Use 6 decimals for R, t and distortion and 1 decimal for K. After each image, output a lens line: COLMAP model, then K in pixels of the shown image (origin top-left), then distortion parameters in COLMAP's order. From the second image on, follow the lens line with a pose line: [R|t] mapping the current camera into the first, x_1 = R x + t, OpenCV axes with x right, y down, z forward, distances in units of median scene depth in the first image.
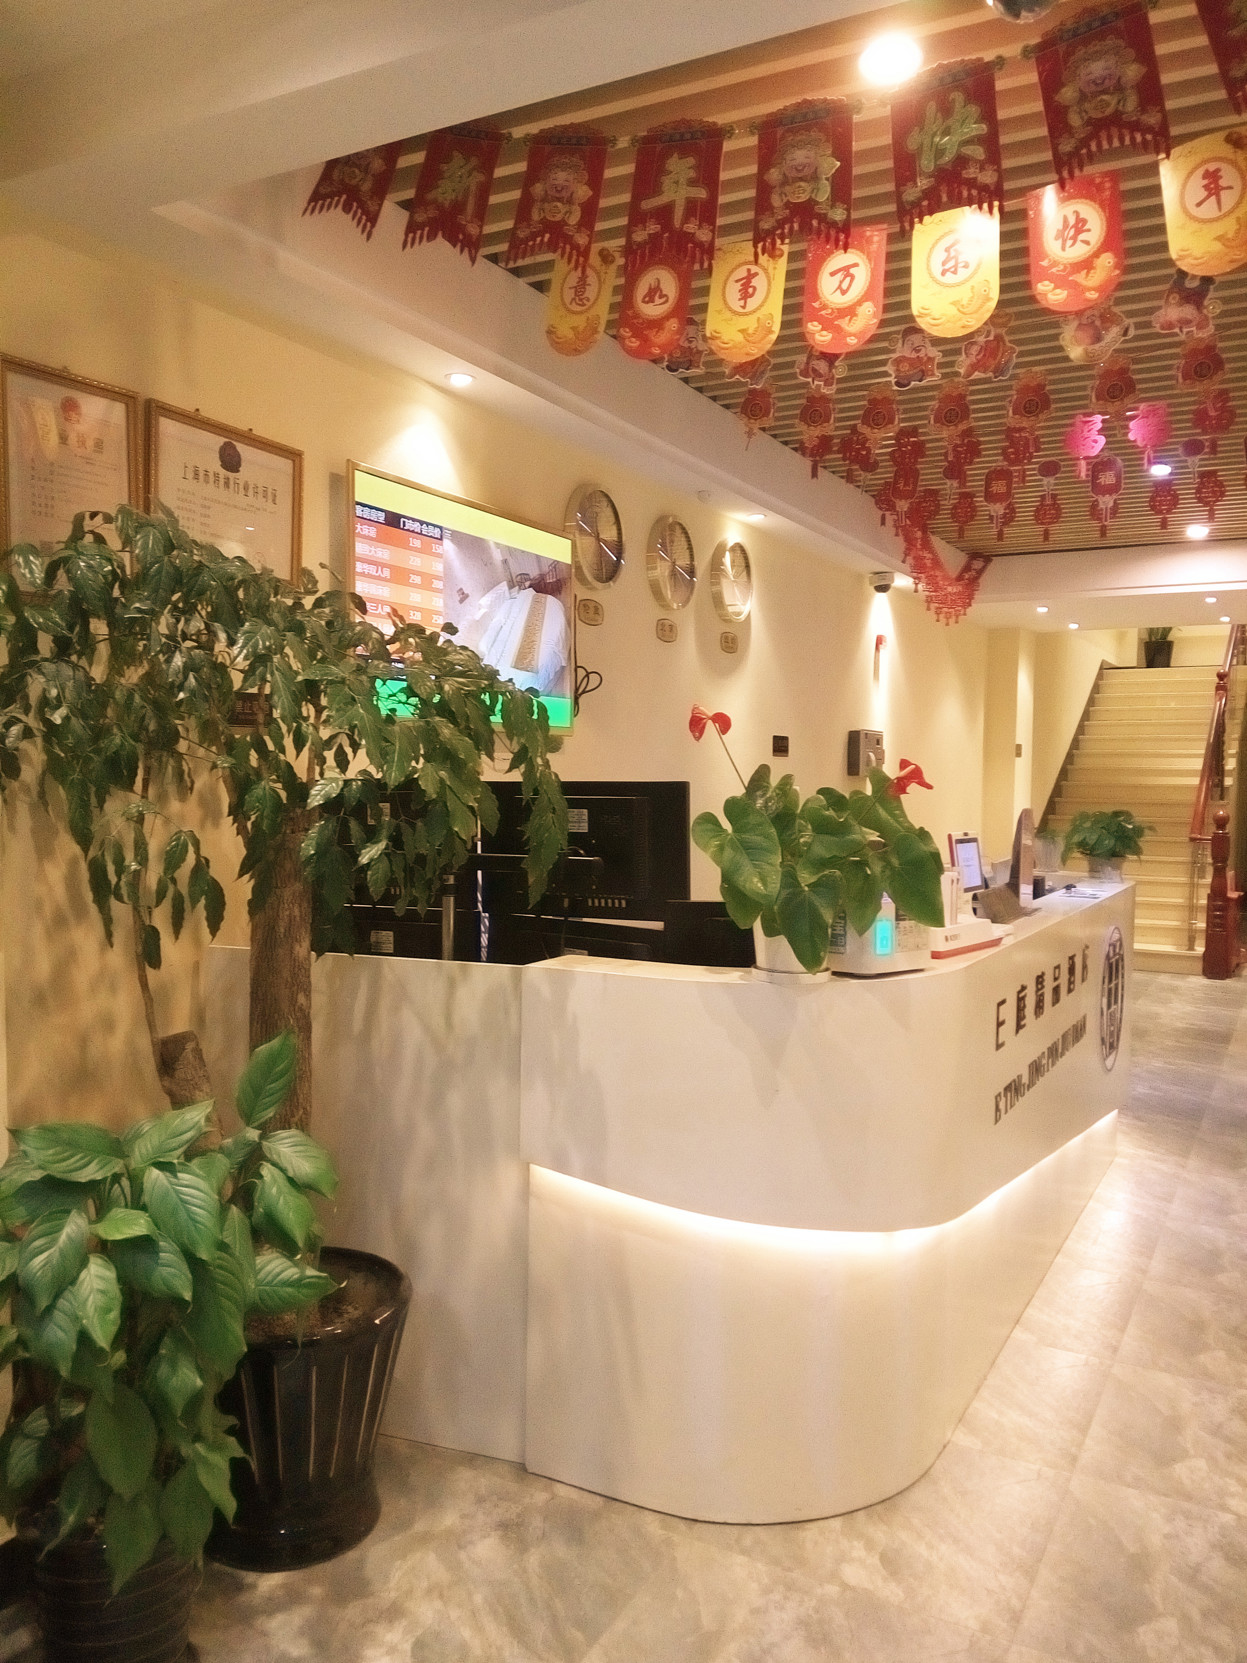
lens RADIAL K [[1301.5, 0, 626.8], [0, 1301.5, 841.8], [0, 0, 1]] dist [0.100876, -0.149762]
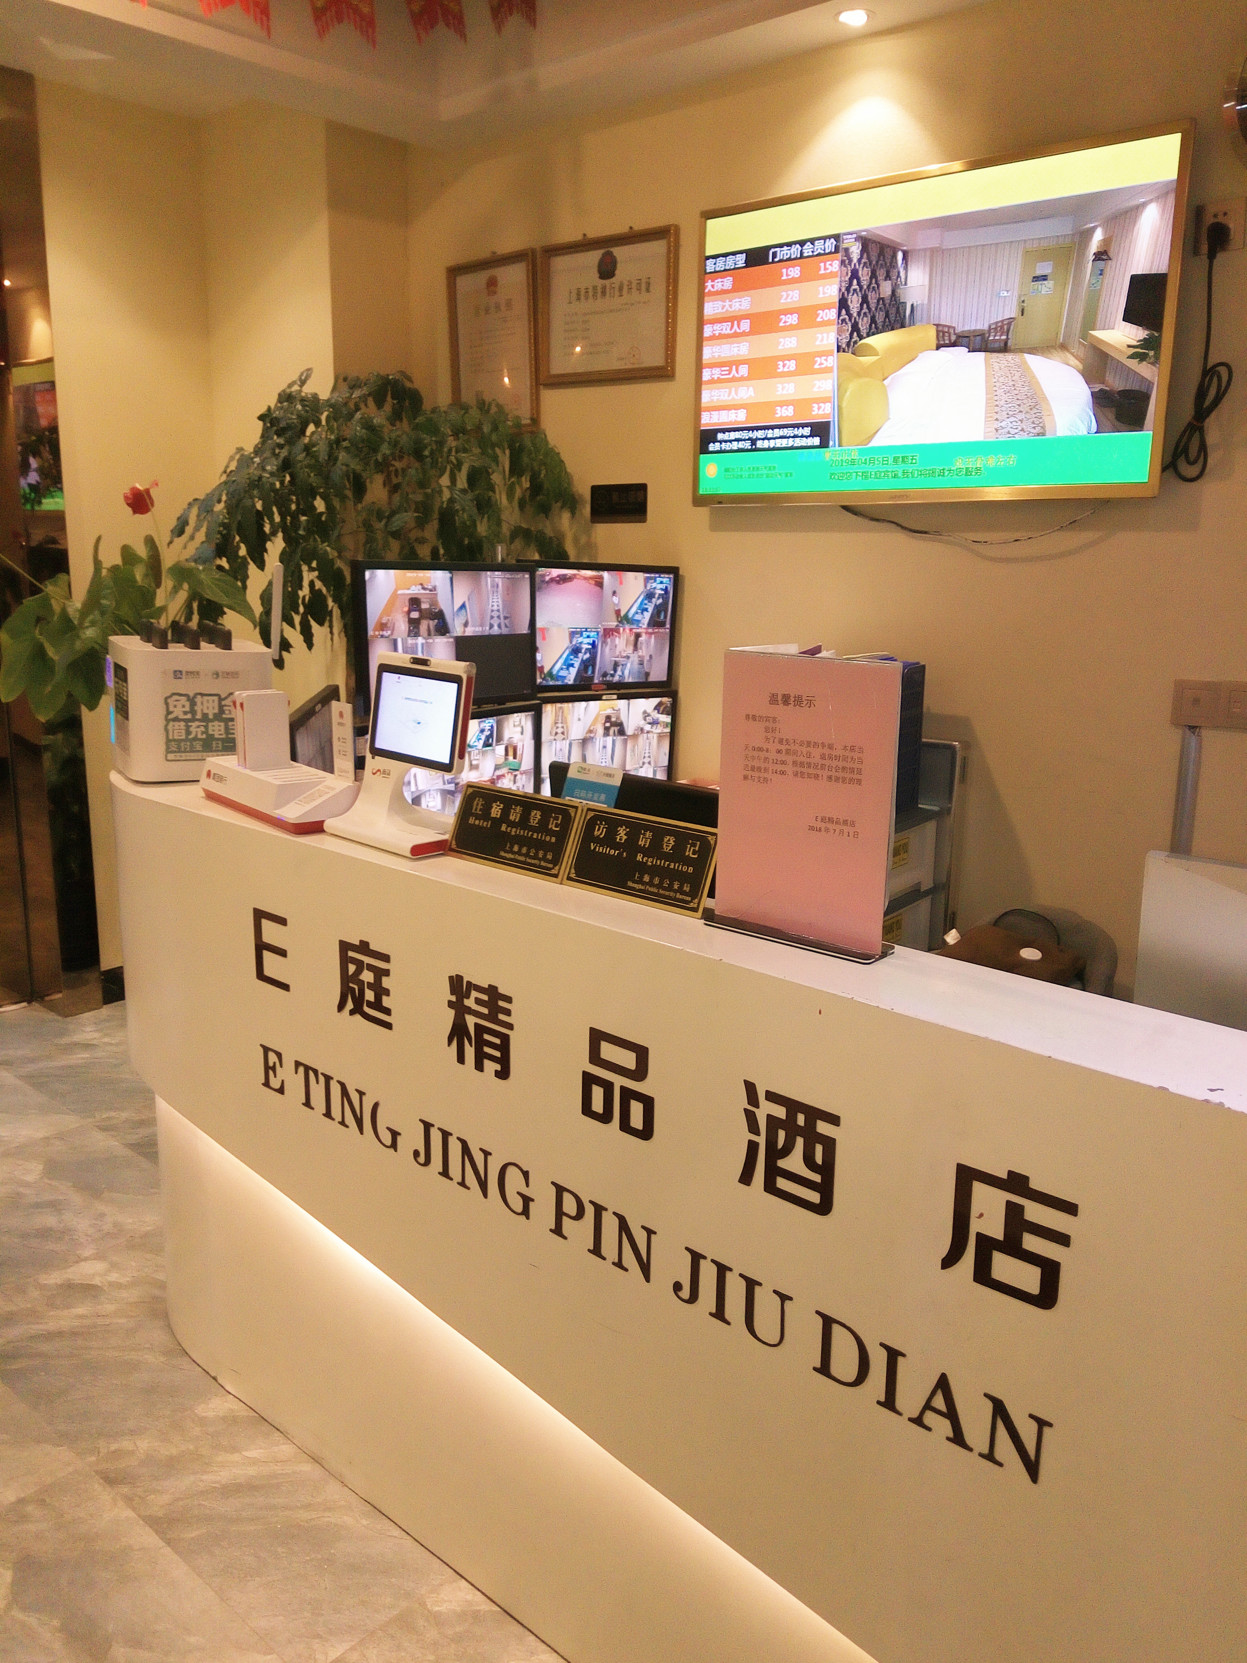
lens RADIAL K [[1301.5, 0, 626.8], [0, 1301.5, 841.8], [0, 0, 1]] dist [0.100876, -0.149762]
pose [[-0.247953, 0.197537, -0.948419, 0.848745], [-0.071216, 0.972625, 0.221197, -0.065694], [0.966151, 0.122390, -0.227098, 1.328069]]
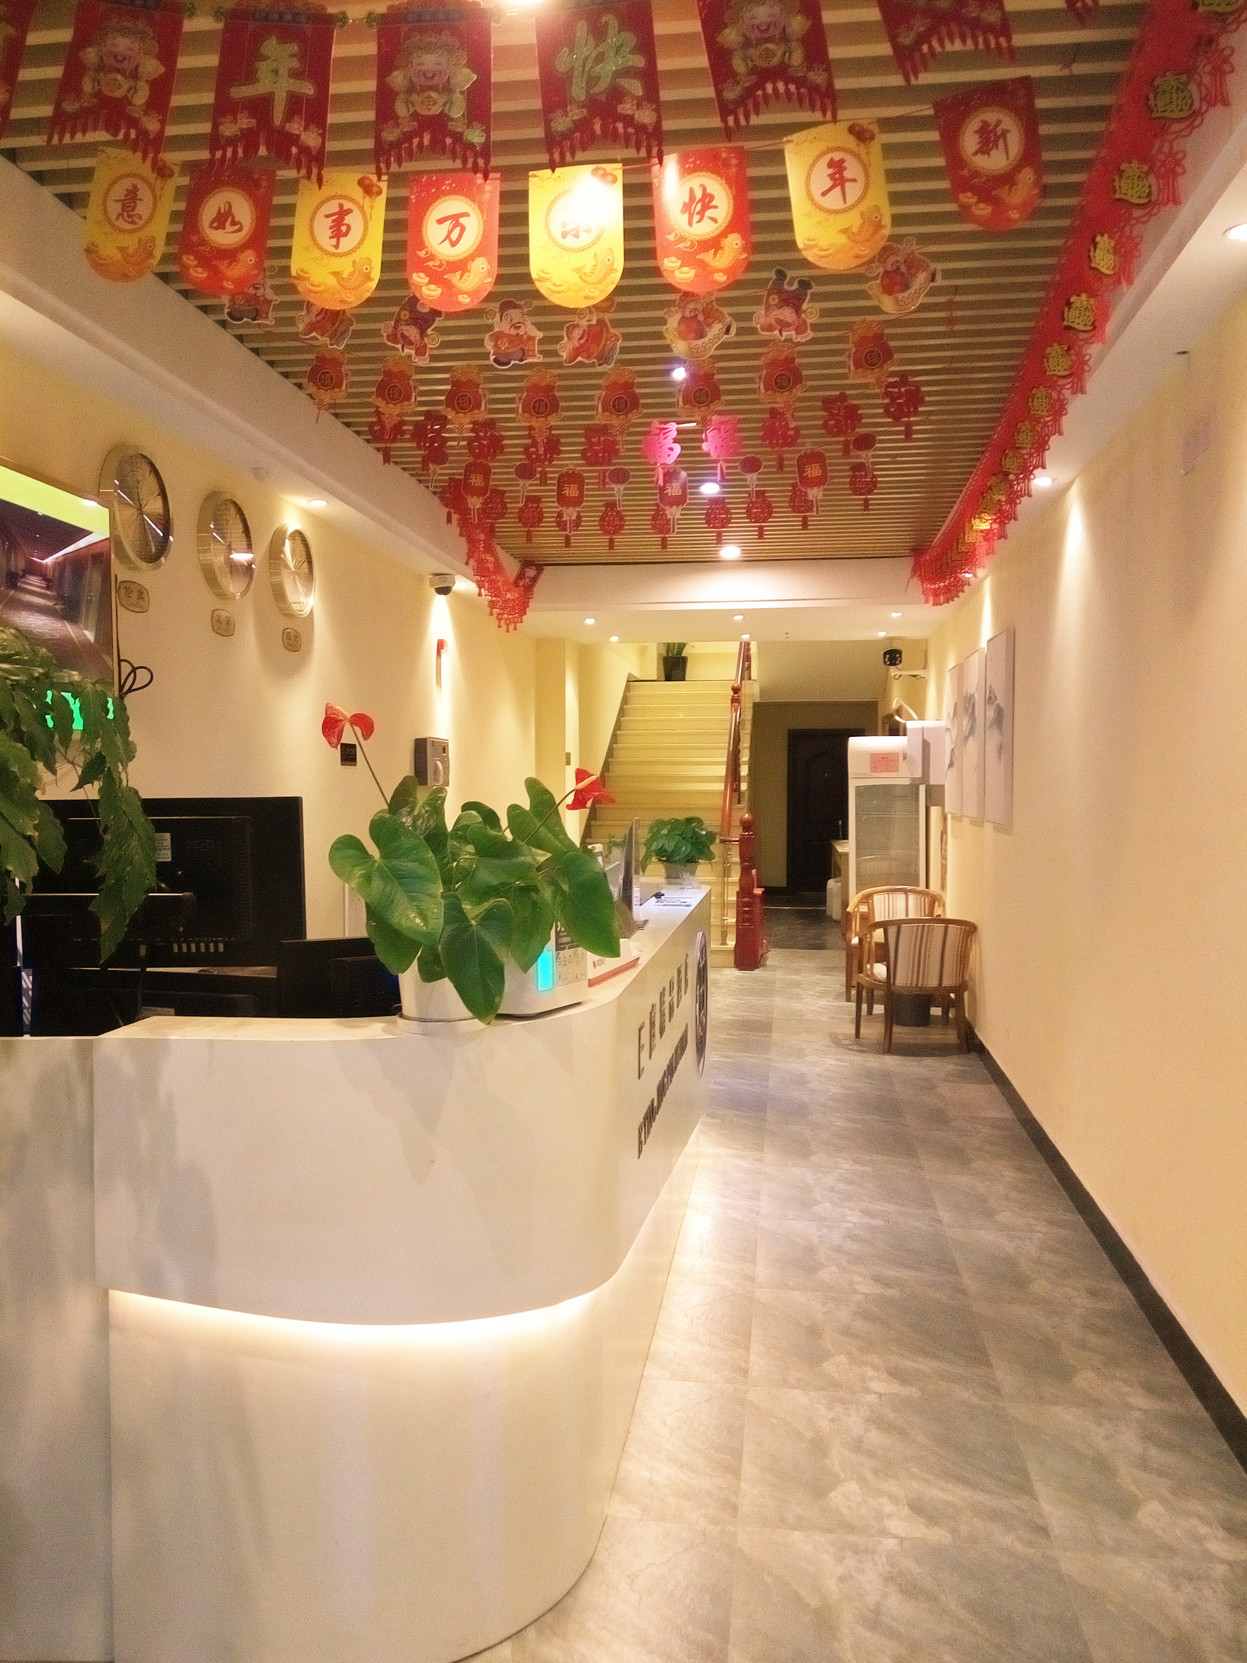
lens RADIAL K [[1292.6, 0, 625.7], [0, 1292.6, 836.8], [0, 0, 1]] dist [0.114619, -0.201944]
pose [[0.935342, -0.027301, 0.352689, -0.048636], [0.030828, 0.999515, -0.004386, -0.009666], [-0.352398, 0.014975, 0.935730, 0.136515]]
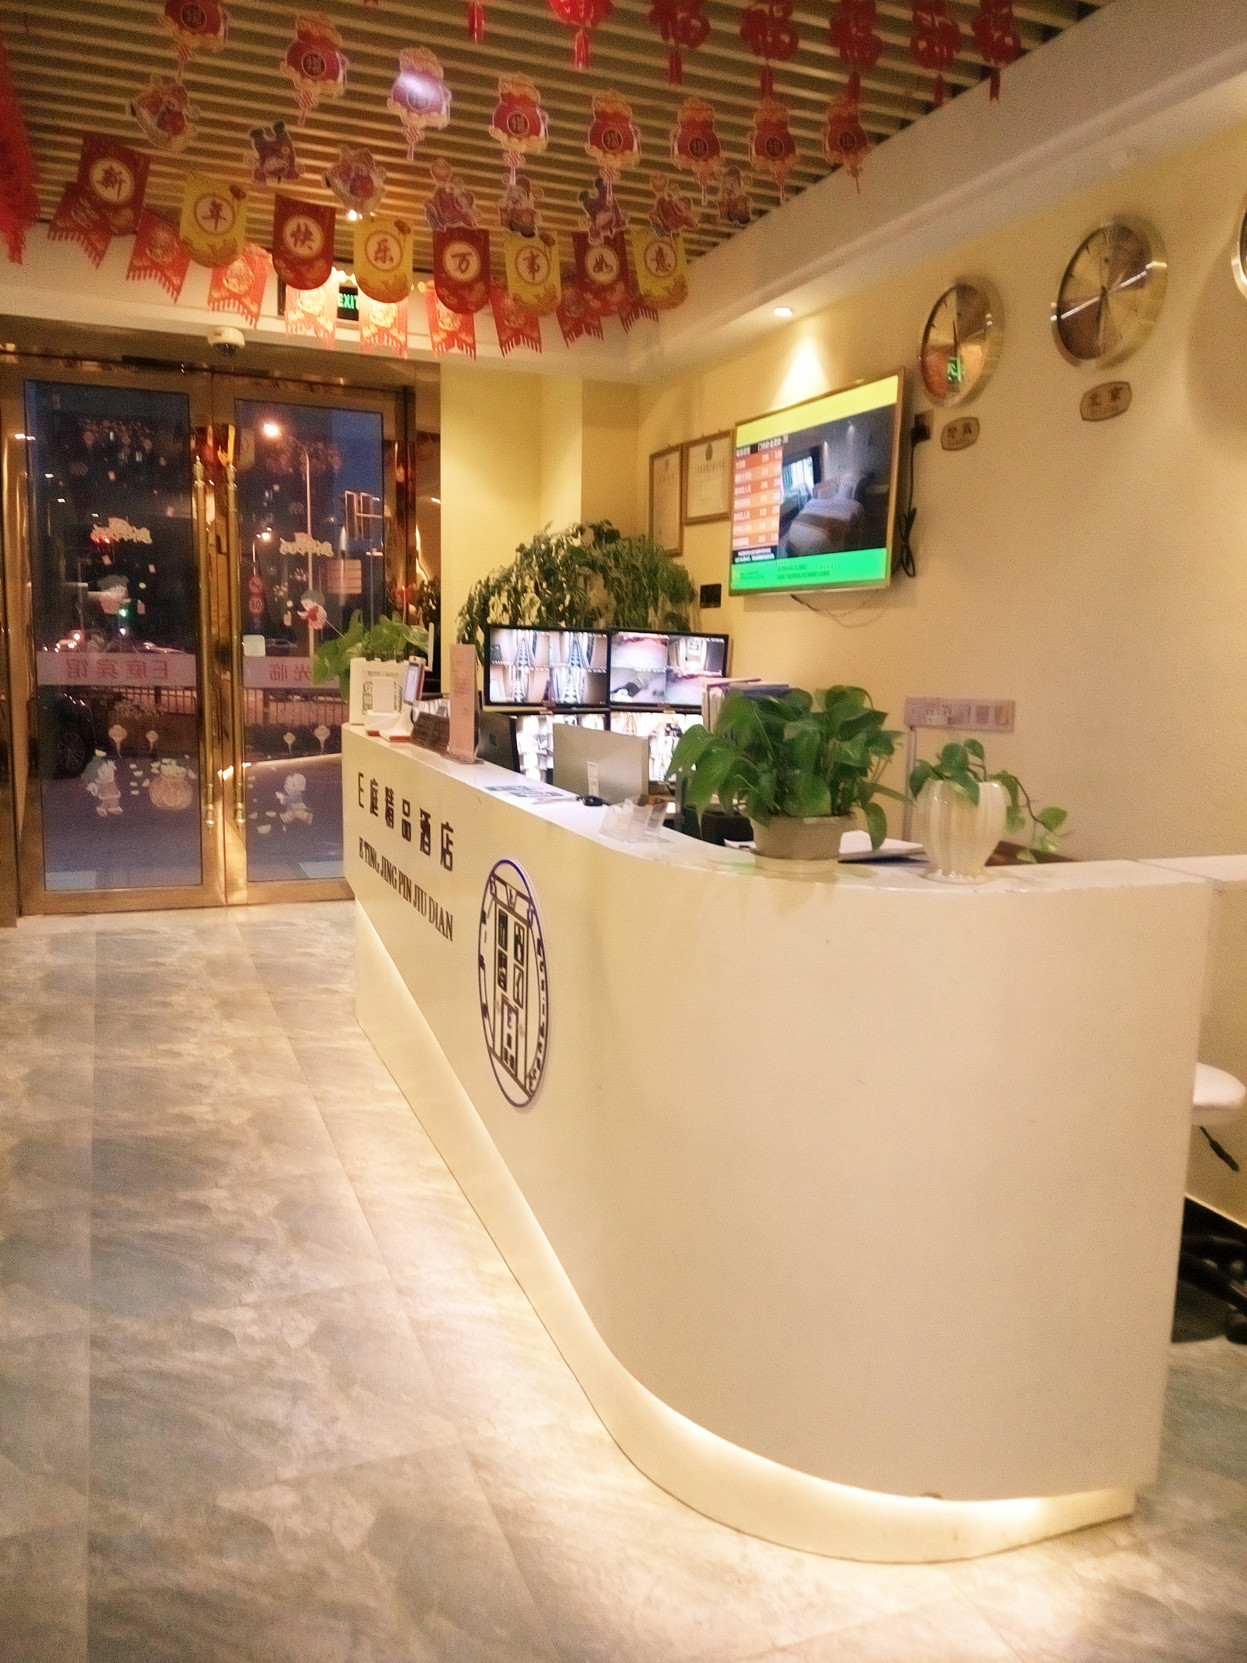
lens RADIAL K [[1292.6, 0, 625.7], [0, 1292.6, 836.8], [0, 0, 1]] dist [0.114619, -0.201944]
pose [[-0.648080, 0.085812, -0.756722, 1.175384], [-0.072024, 0.982272, 0.173073, -0.074587], [0.758159, 0.166667, -0.630410, 2.130737]]
